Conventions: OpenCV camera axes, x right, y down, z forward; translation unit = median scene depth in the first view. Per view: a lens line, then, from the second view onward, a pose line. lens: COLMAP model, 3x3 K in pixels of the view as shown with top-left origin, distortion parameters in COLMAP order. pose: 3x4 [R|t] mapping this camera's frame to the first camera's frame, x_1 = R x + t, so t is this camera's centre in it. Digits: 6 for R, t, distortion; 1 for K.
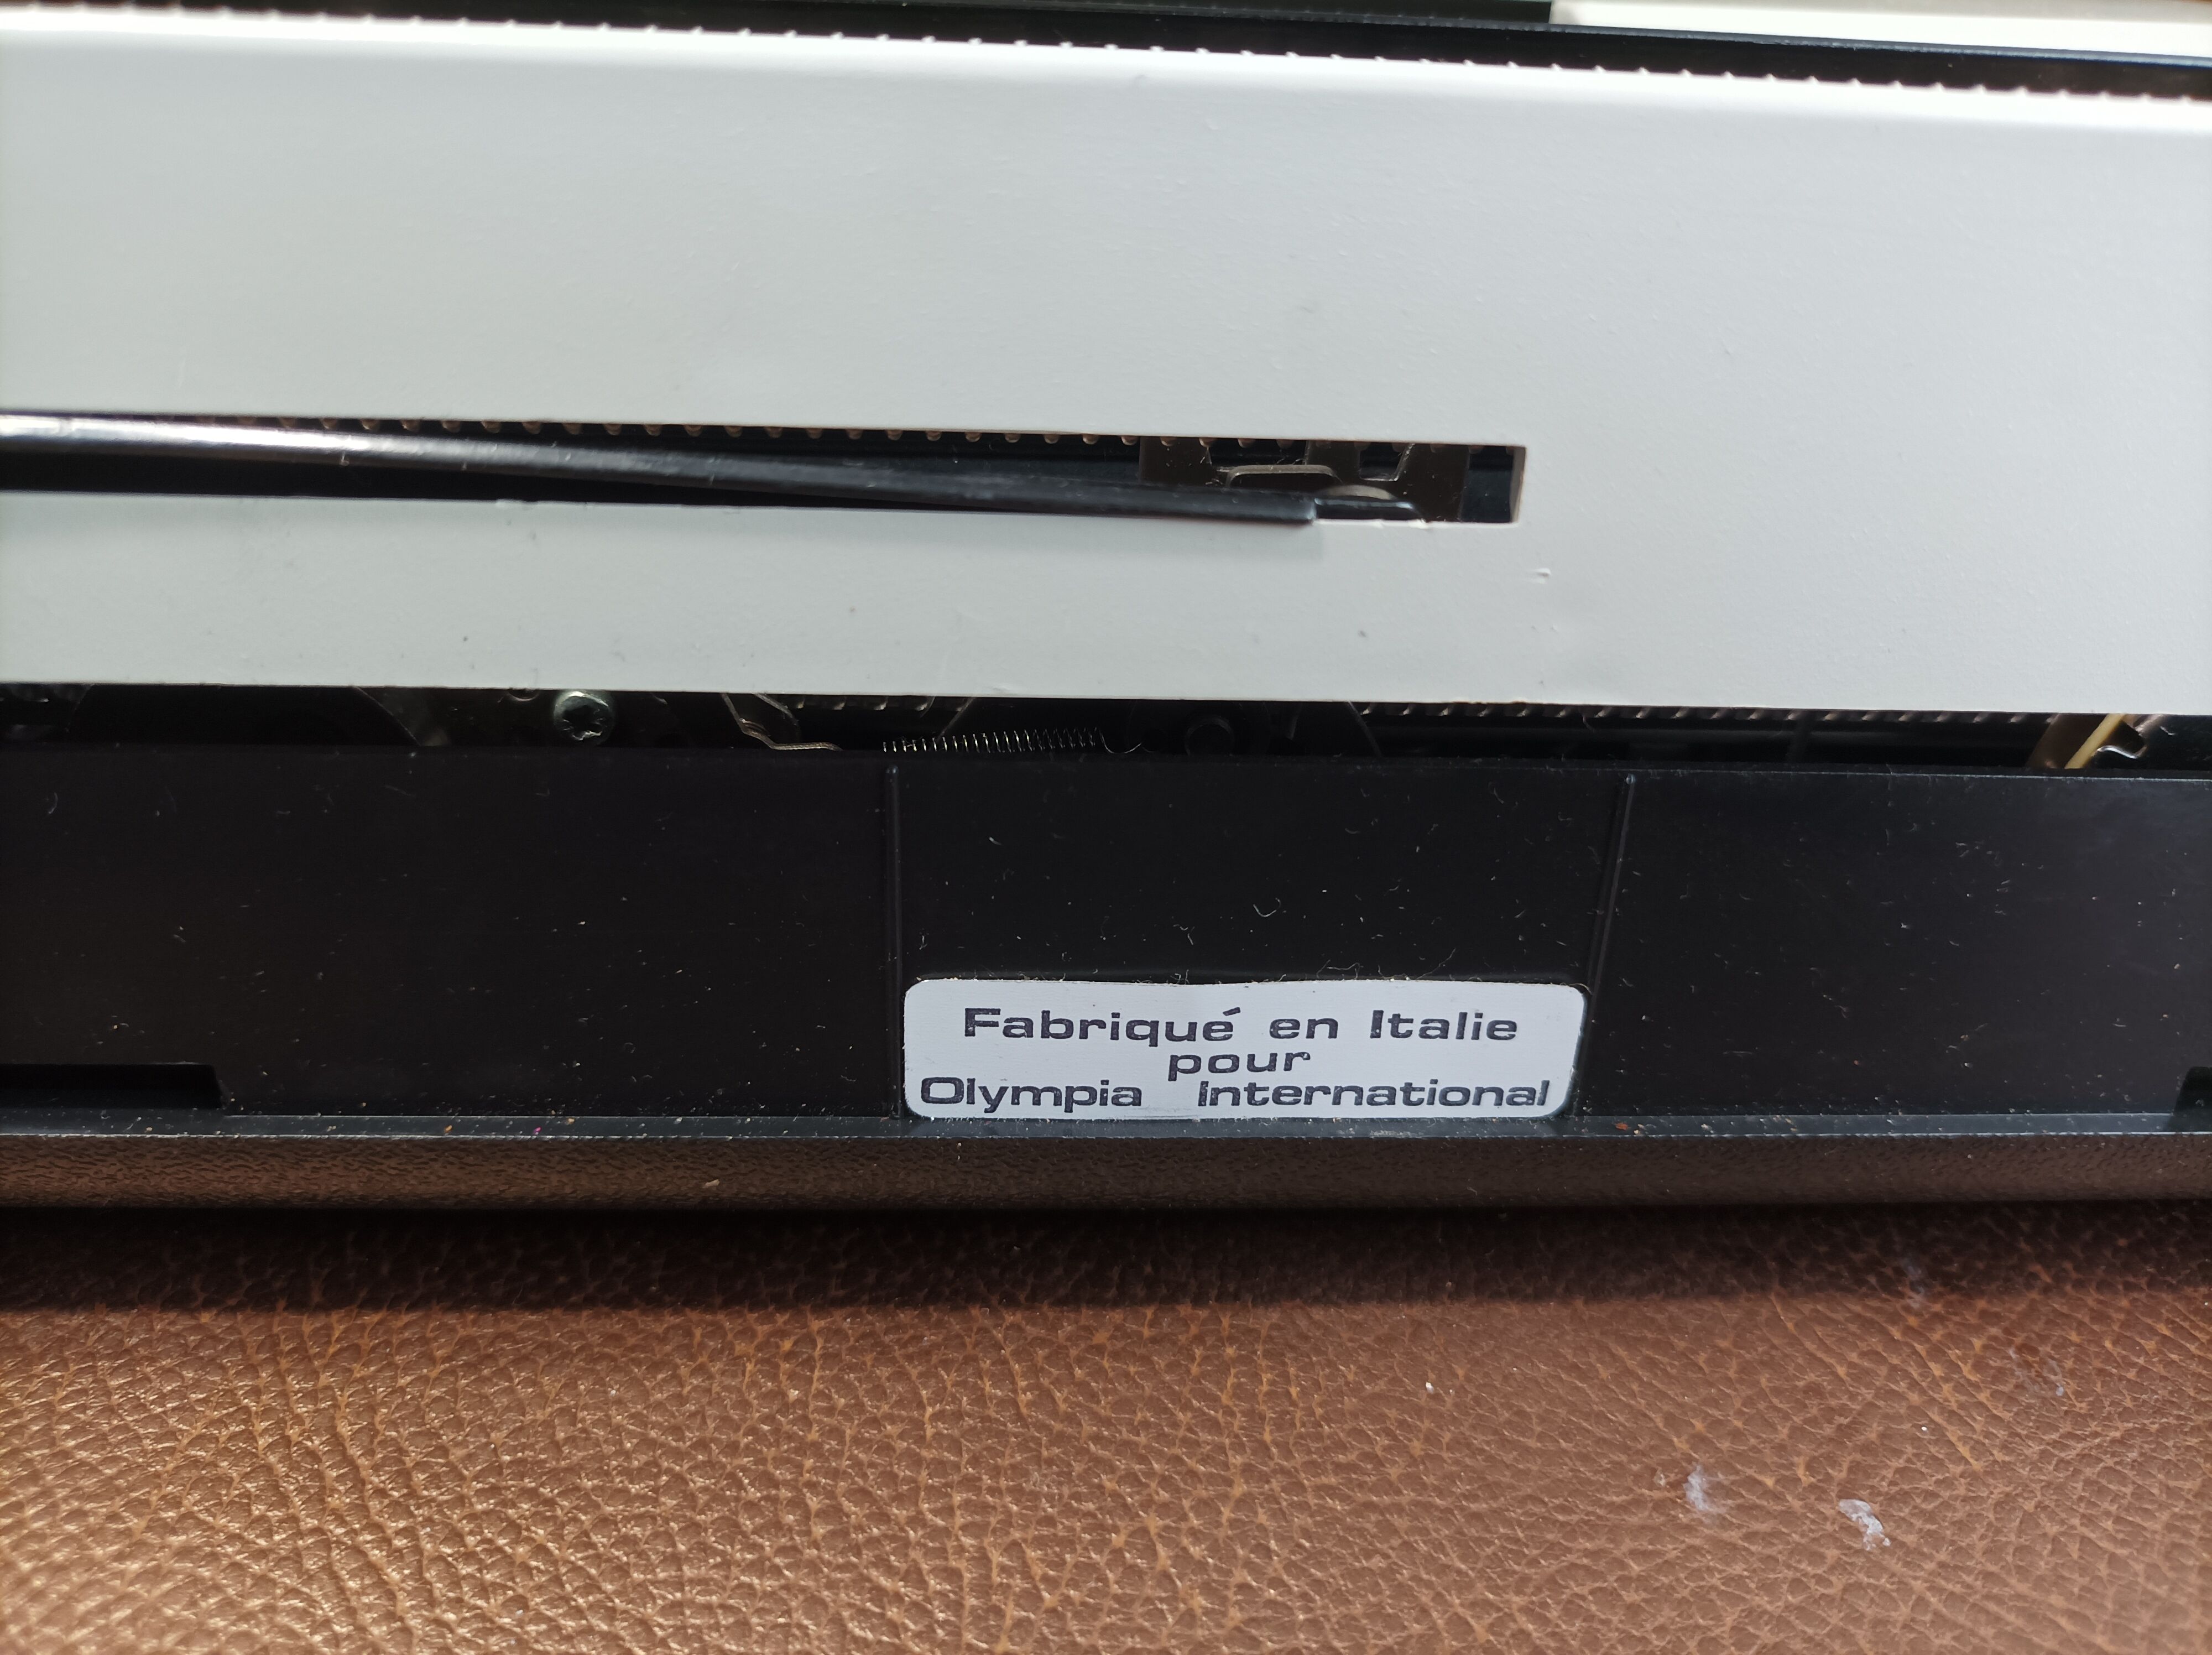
lens RADIAL K [[1764.5, 0, 1106.0], [0, 1764.5, 827.5], [0, 0, 1]] dist [-0.018653, -0.002109]
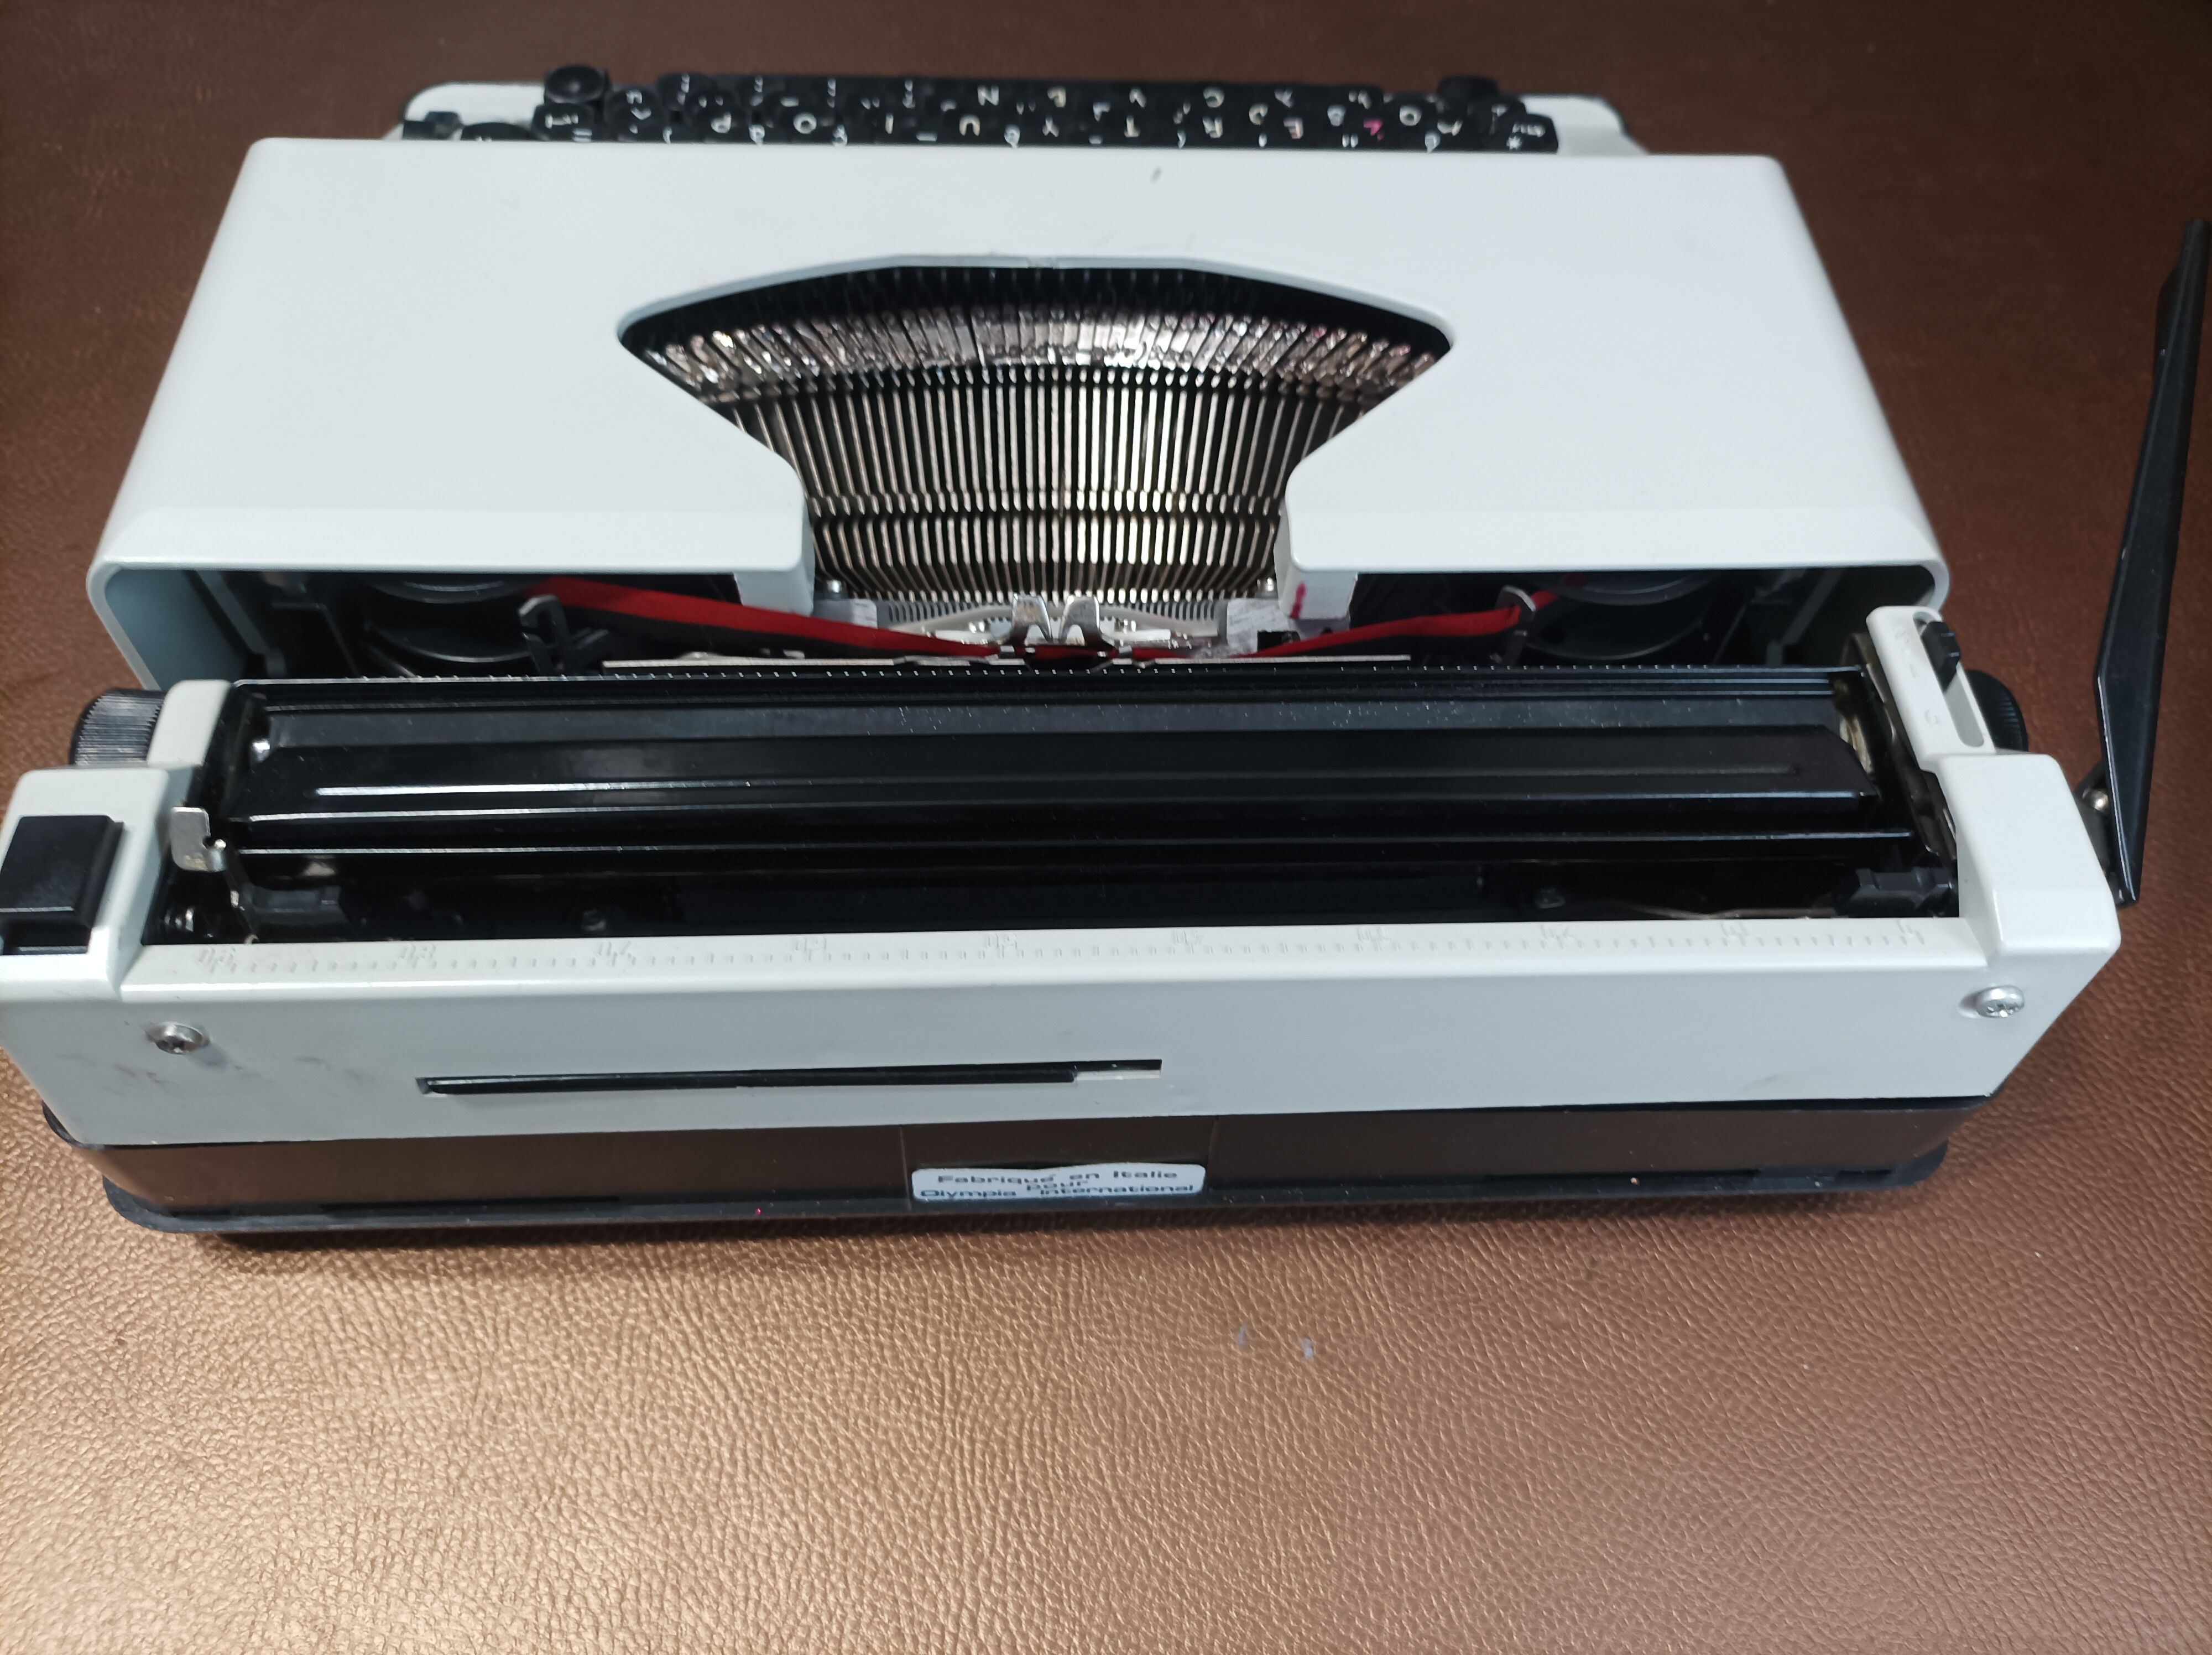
lens RADIAL K [[1764.5, 0, 1106.0], [0, 1764.5, 827.5], [0, 0, 1]] dist [-0.018653, -0.002109]
pose [[0.999954, 0.004751, 0.008383, 0.118530], [-0.008152, 0.880896, 0.473240, -1.377836], [-0.005136, -0.473287, 0.880894, -0.817390]]
